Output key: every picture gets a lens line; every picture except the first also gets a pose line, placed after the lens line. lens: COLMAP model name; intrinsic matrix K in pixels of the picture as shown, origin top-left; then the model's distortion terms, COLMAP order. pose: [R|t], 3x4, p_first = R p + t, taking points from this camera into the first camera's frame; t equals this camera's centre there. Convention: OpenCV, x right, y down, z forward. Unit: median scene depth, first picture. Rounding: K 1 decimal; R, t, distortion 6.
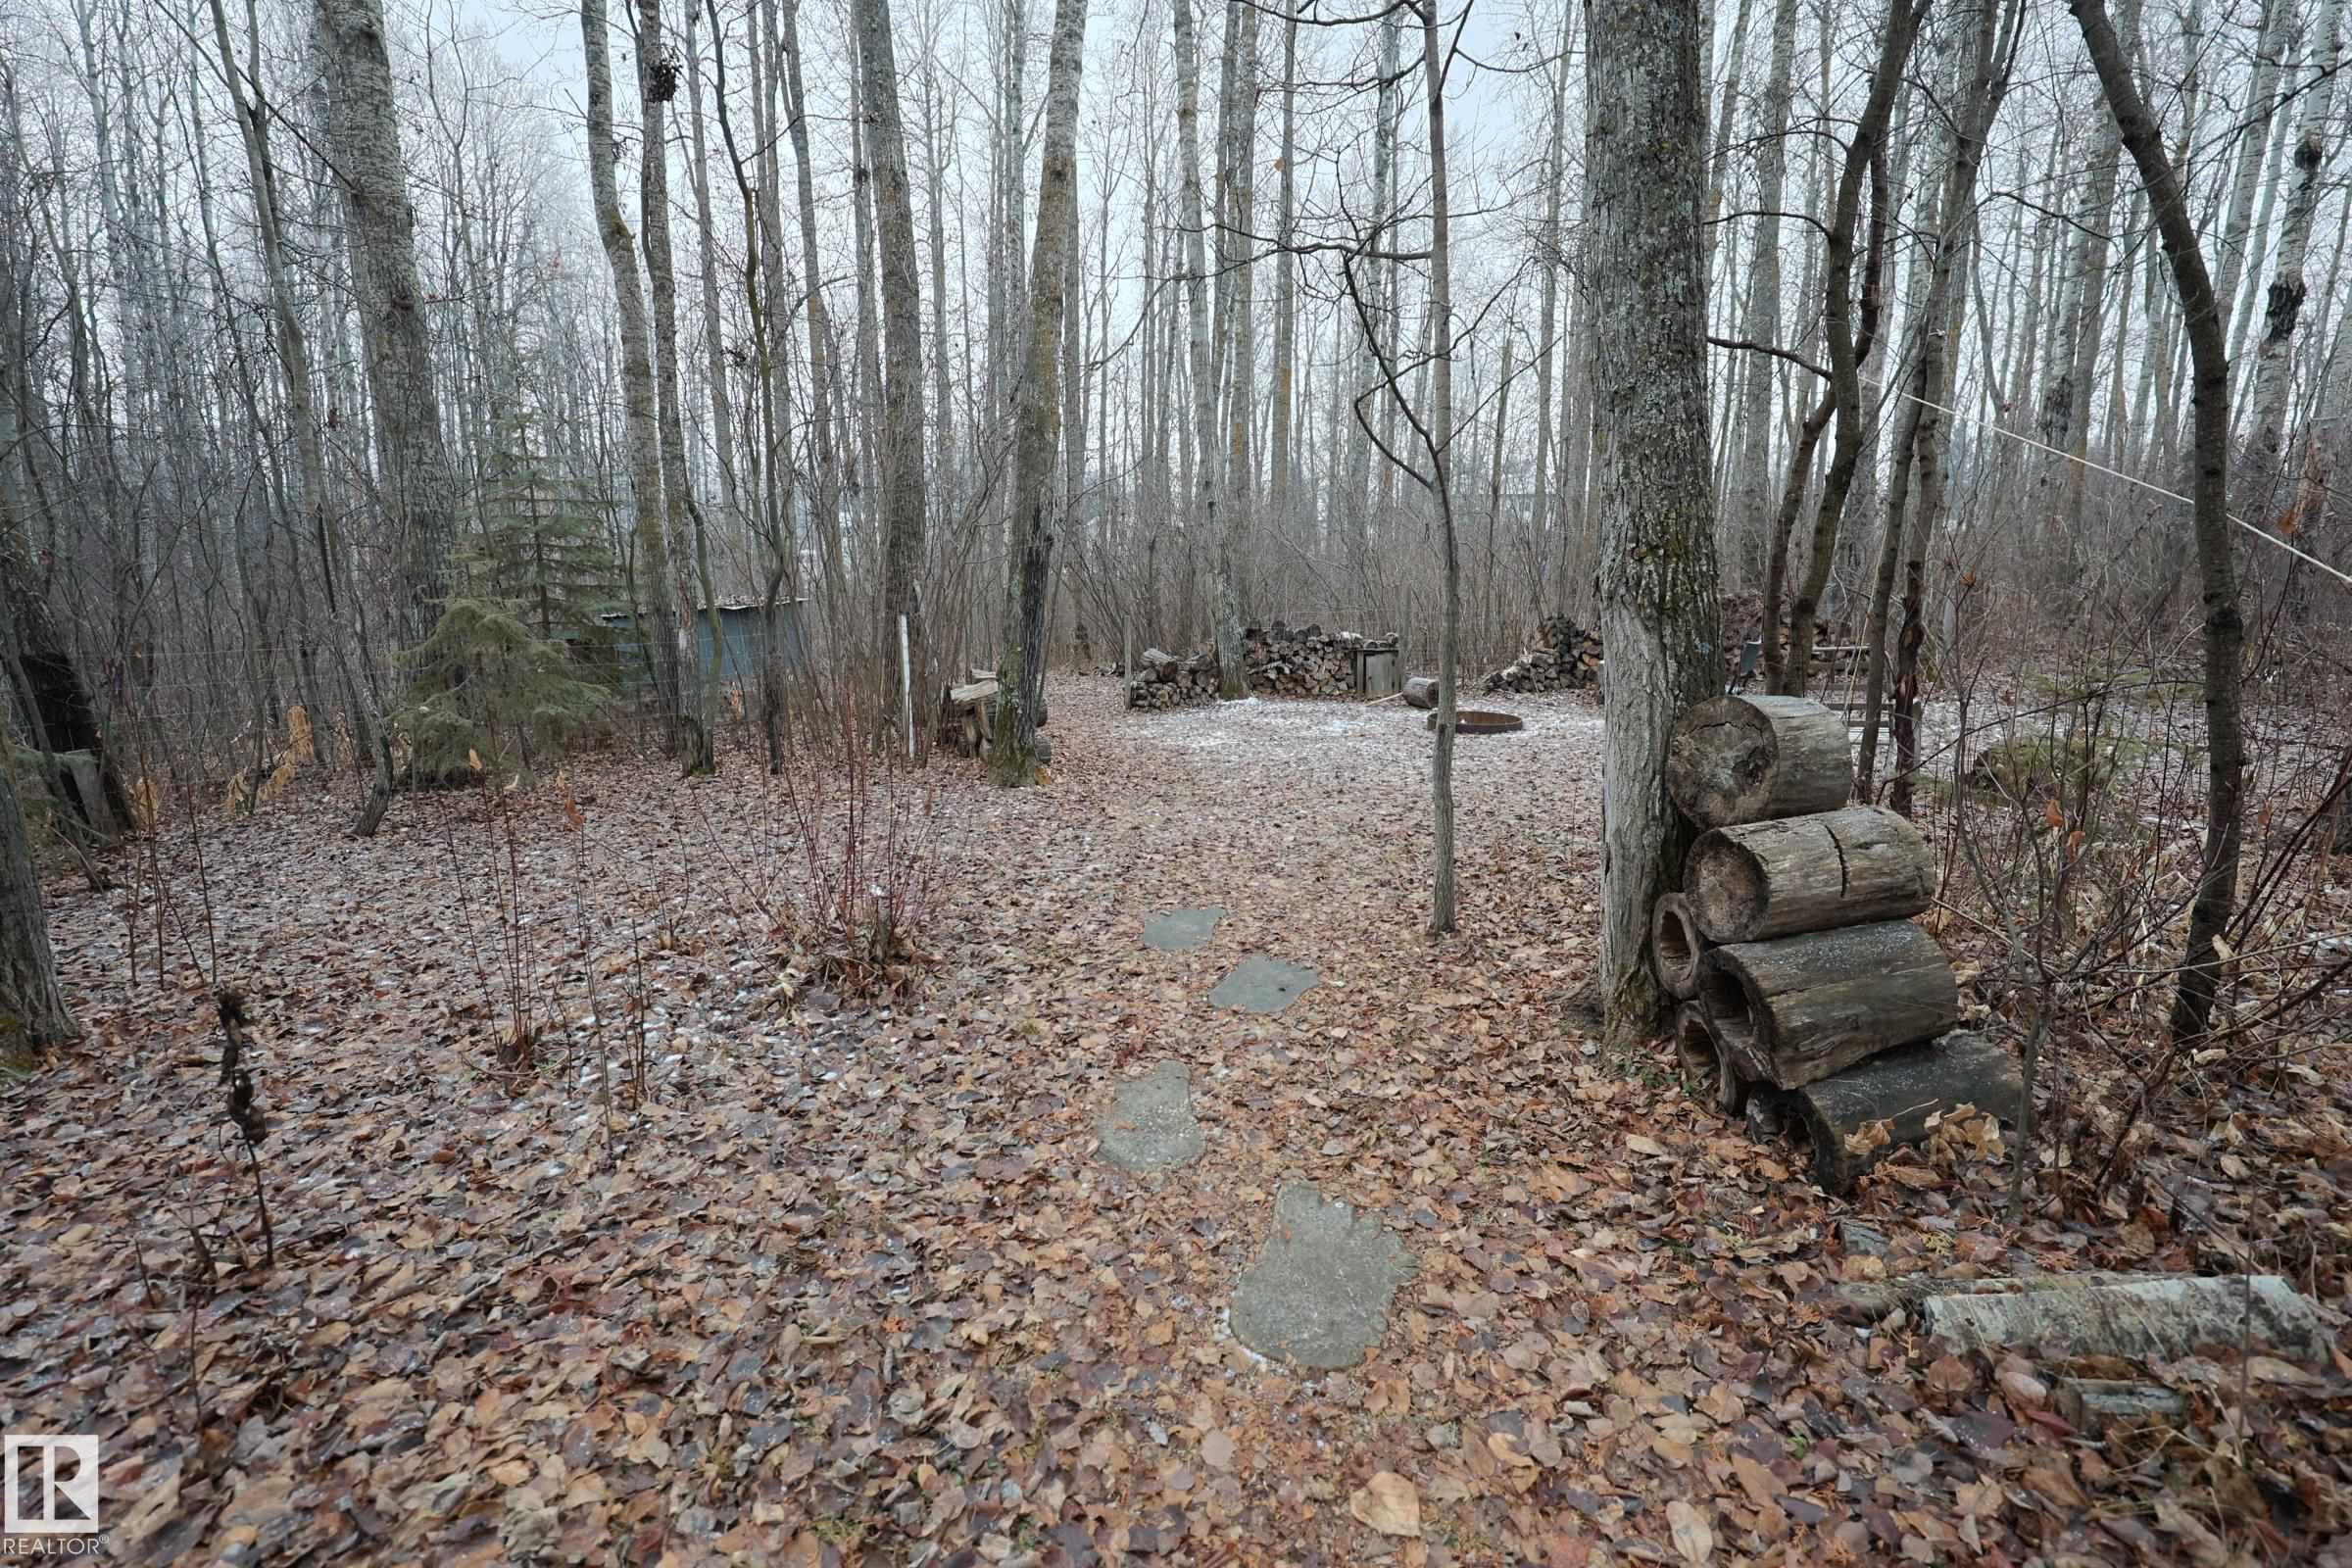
lens RADIAL K [[997.3, 0, 1176.3], [0, 997.3, 781.1], [0, 0, 1]] dist [-0.002400, 0.000637]
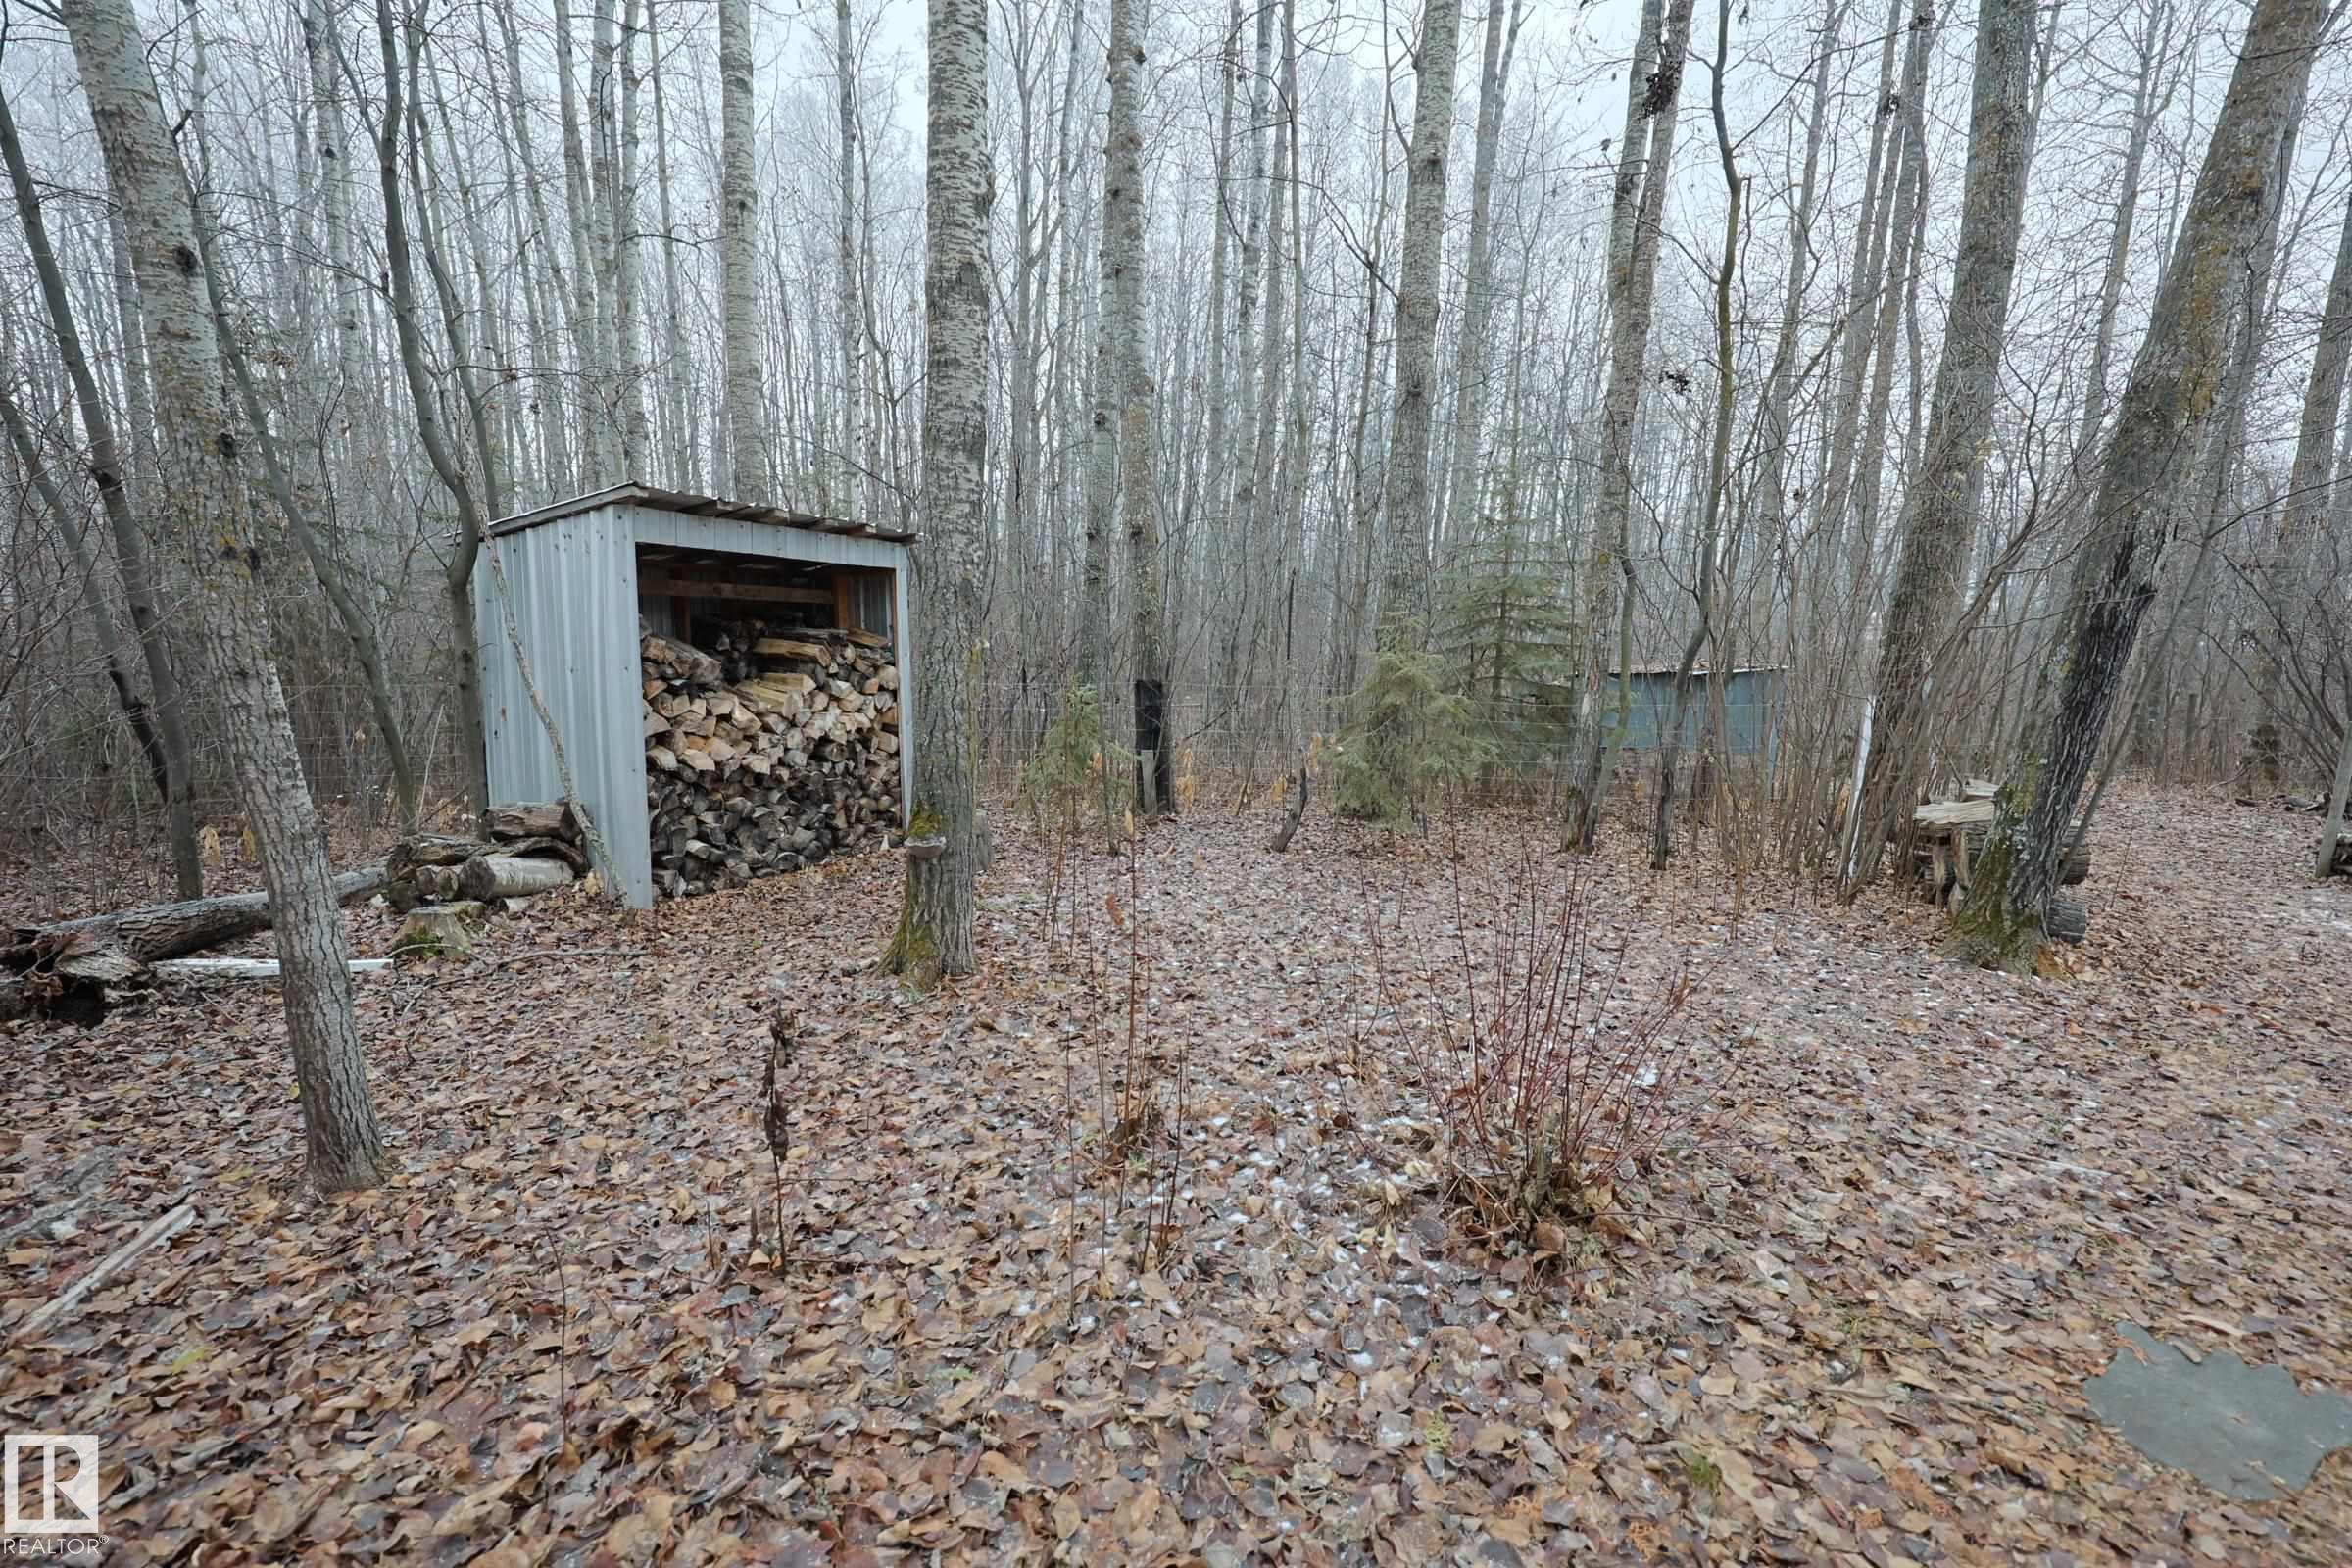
lens RADIAL K [[997.3, 0, 1181.1], [0, 997.3, 794.0], [0, 0, 1]] dist [-0.002400, 0.000637]
pose [[0.590044, 0.148821, -0.793537, 0.027110], [-0.185691, 0.981531, 0.046005, -0.039791], [0.785727, 0.120208, 0.606780, 0.187900]]
